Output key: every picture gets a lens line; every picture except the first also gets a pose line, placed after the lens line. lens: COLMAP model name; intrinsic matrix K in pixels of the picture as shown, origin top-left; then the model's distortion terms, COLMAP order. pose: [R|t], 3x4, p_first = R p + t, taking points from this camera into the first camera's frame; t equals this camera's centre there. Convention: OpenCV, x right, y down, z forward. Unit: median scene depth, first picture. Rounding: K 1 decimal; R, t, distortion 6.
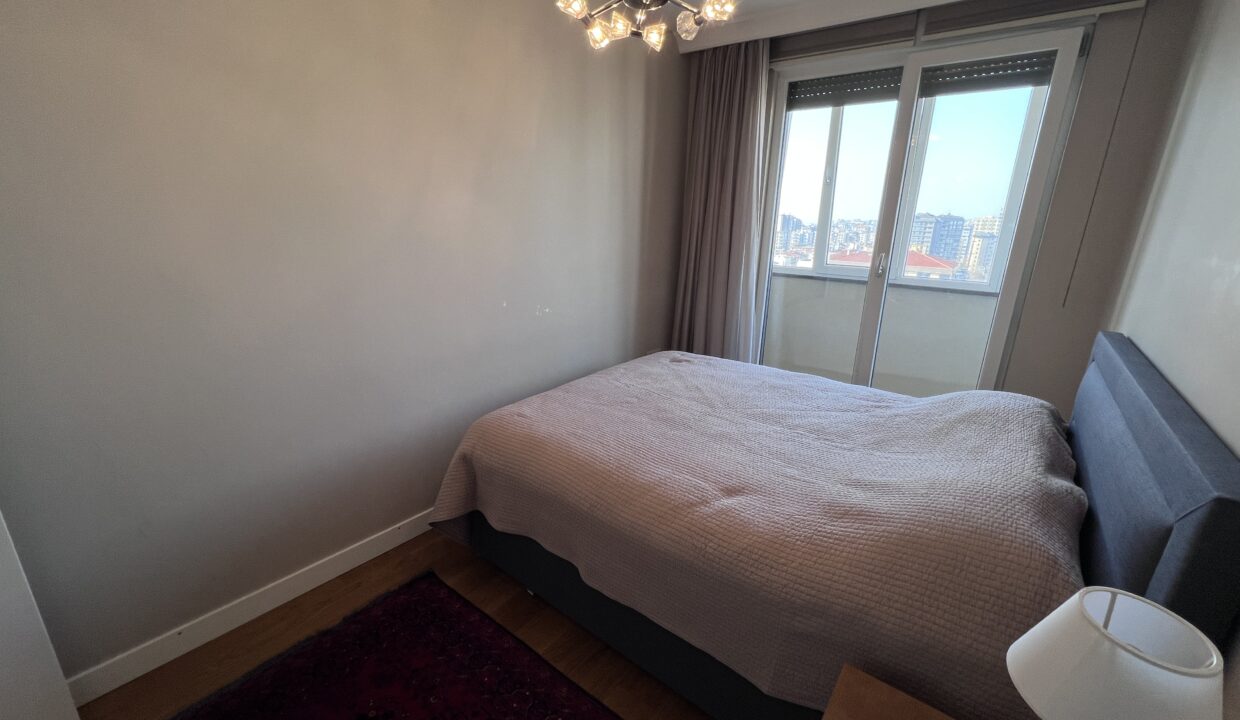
lens RADIAL K [[491.7, 0, 623.5], [0, 491.7, 366.3], [0, 0, 1]] dist [-0.005650, 0.001991]
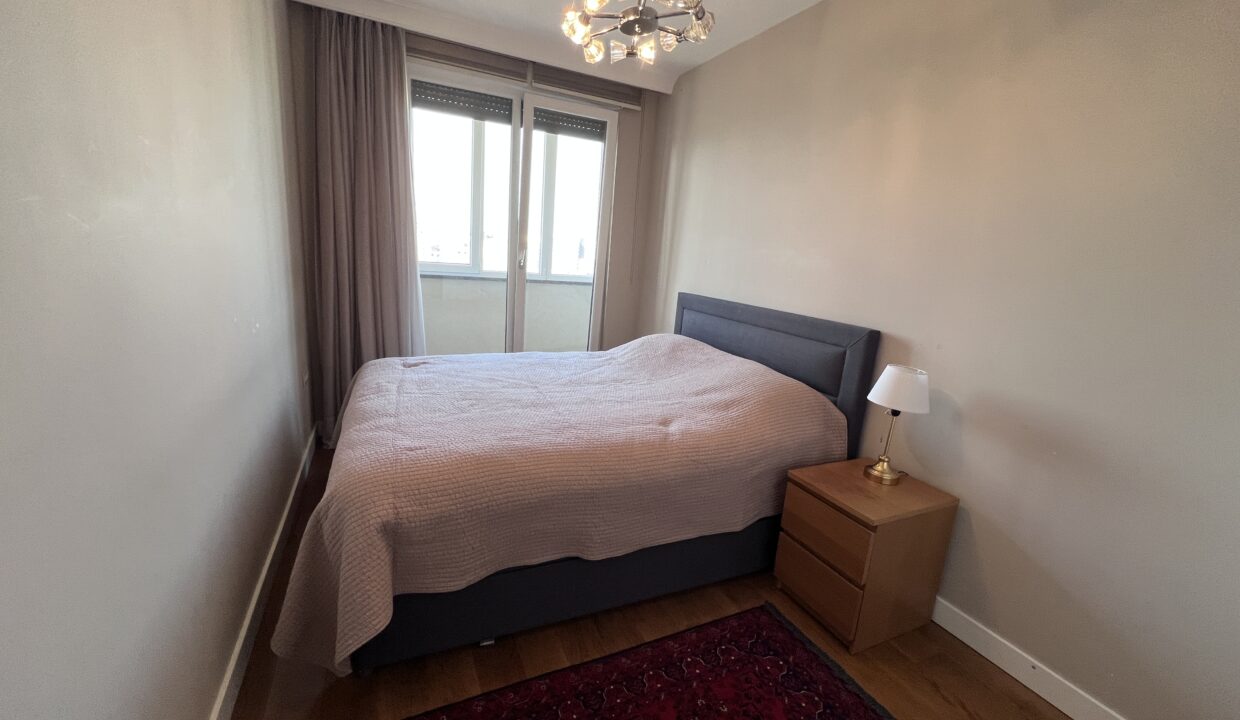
lens RADIAL K [[499.3, 0, 625.3], [0, 499.3, 354.8], [0, 0, 1]] dist [-0.002278, 0.000886]
pose [[0.450005, -0.172231, 0.876260, -0.687043], [0.195176, 0.976472, 0.091694, -0.048637], [-0.871436, 0.129762, 0.473033, 0.305125]]
